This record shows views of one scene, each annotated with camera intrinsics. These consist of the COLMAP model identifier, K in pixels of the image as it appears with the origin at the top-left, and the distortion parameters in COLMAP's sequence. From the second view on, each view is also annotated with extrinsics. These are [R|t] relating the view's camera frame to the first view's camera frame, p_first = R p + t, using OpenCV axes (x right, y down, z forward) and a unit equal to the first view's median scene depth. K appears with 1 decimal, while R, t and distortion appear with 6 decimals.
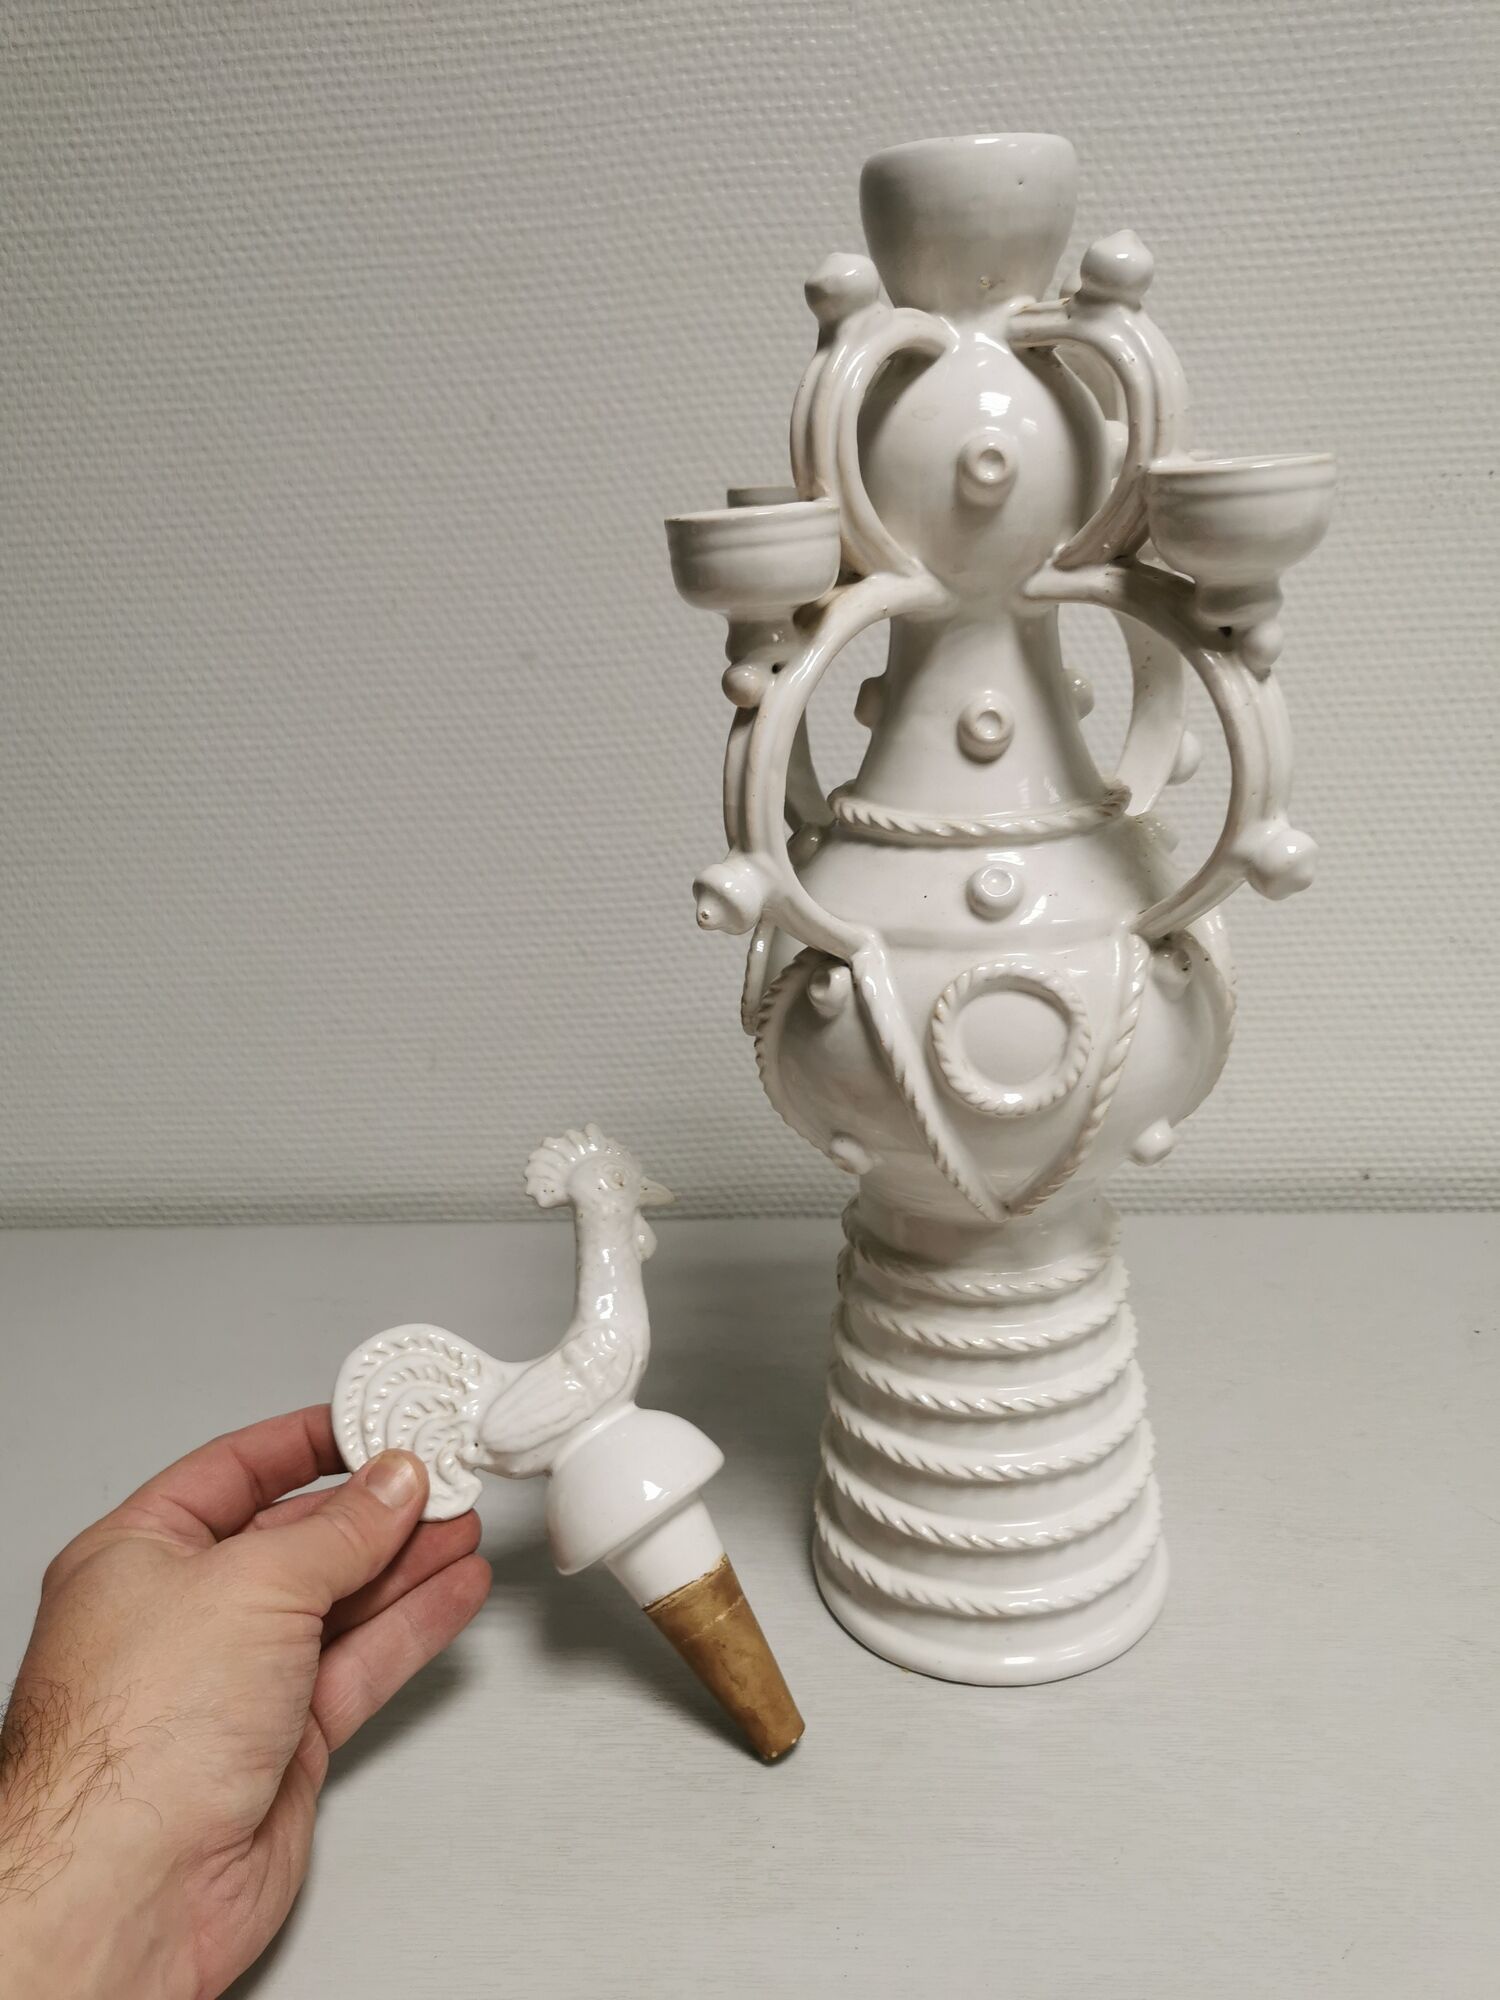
lens RADIAL K [[1604.3, 0, 749.1], [0, 1604.3, 1008.5], [0, 0, 1]] dist [0.029272, -0.030521]
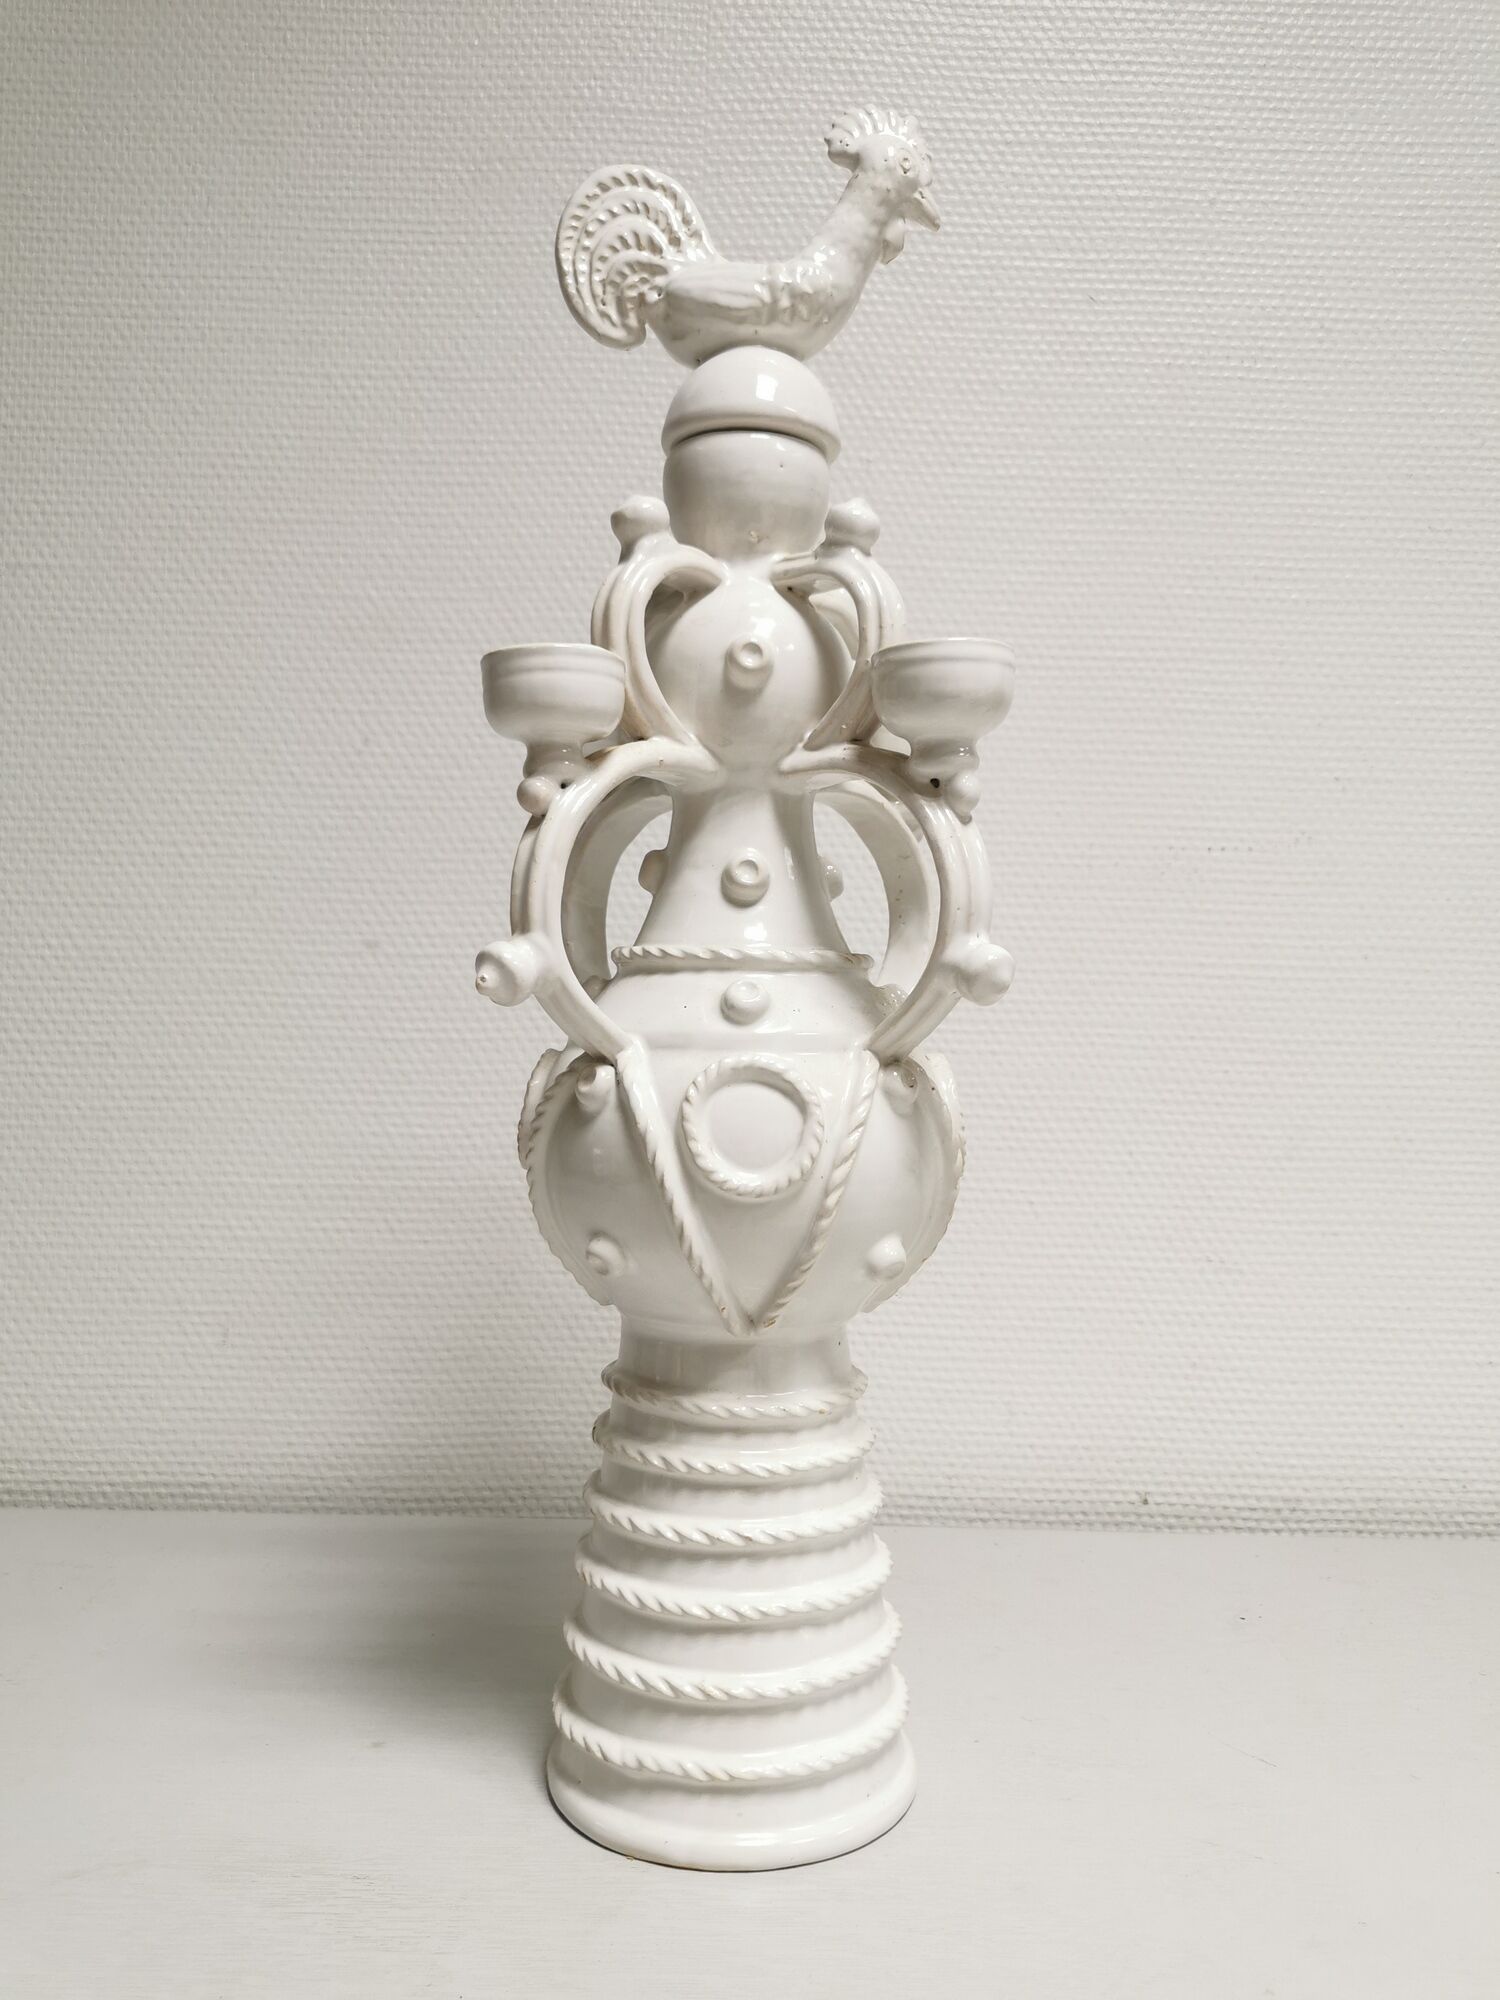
lens RADIAL K [[1604.3, 0, 757.6], [0, 1604.3, 995.6], [0, 0, 1]] dist [0.029272, -0.030521]
pose [[0.994374, 0.073959, 0.075836, 0.046220], [-0.043186, 0.936758, -0.347304, 0.194759], [-0.096726, 0.342074, 0.934681, -0.039054]]
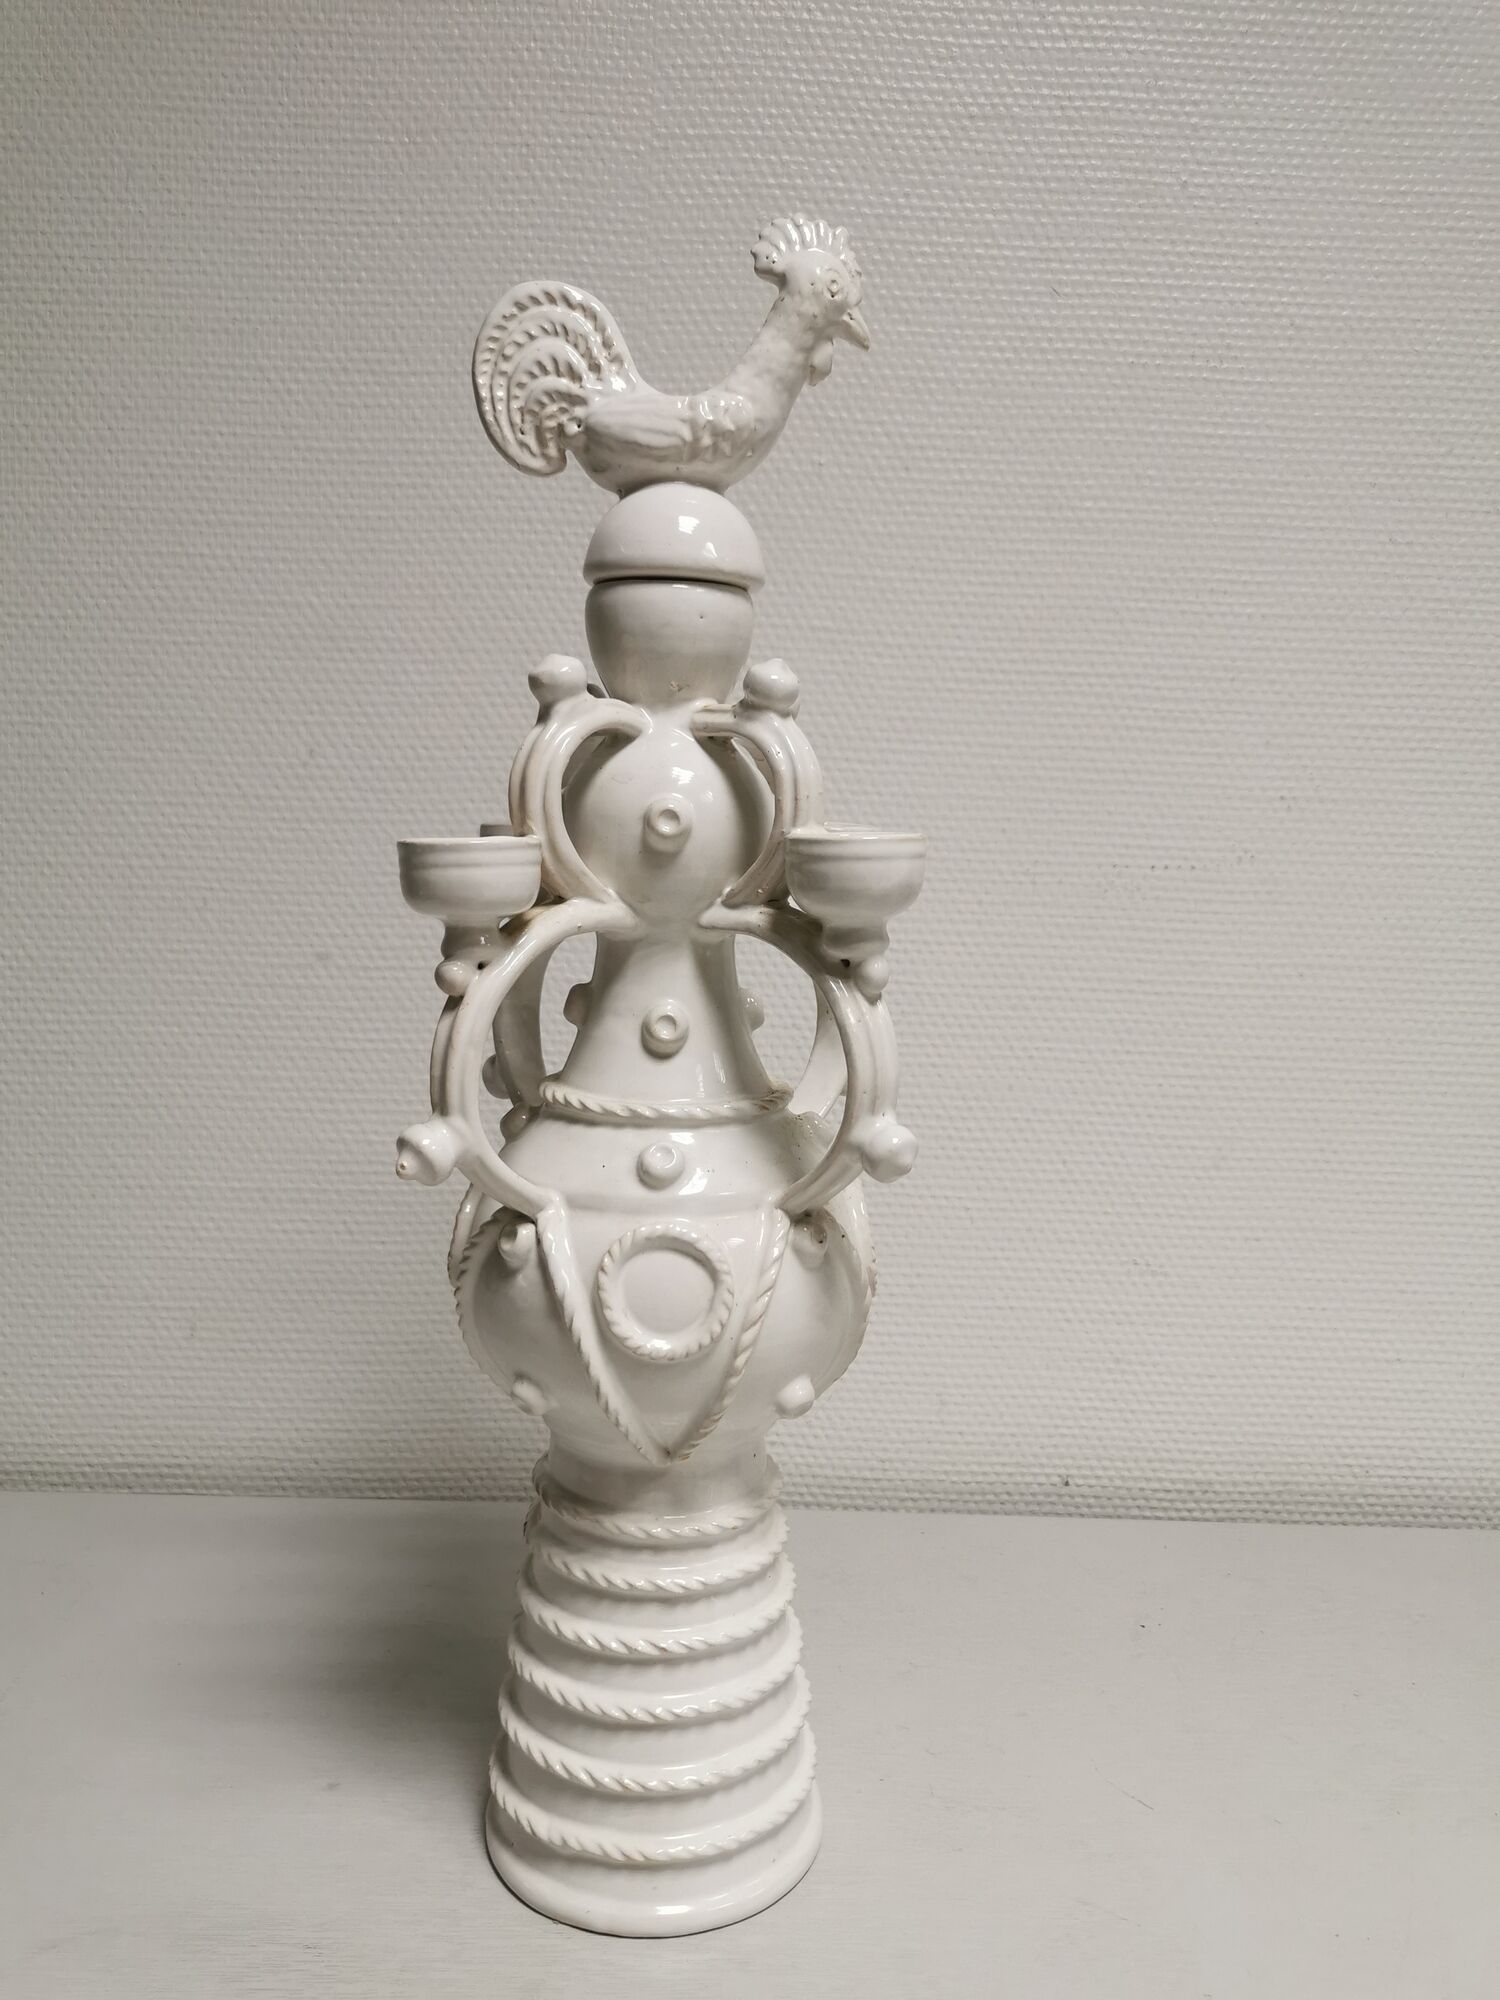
lens RADIAL K [[1604.3, 0, 760.7], [0, 1604.3, 997.3], [0, 0, 1]] dist [0.029272, -0.030521]
pose [[0.993298, 0.070556, 0.091551, 0.067070], [-0.049168, 0.974763, -0.217762, 0.036919], [-0.104605, 0.211801, 0.971698, -0.110135]]
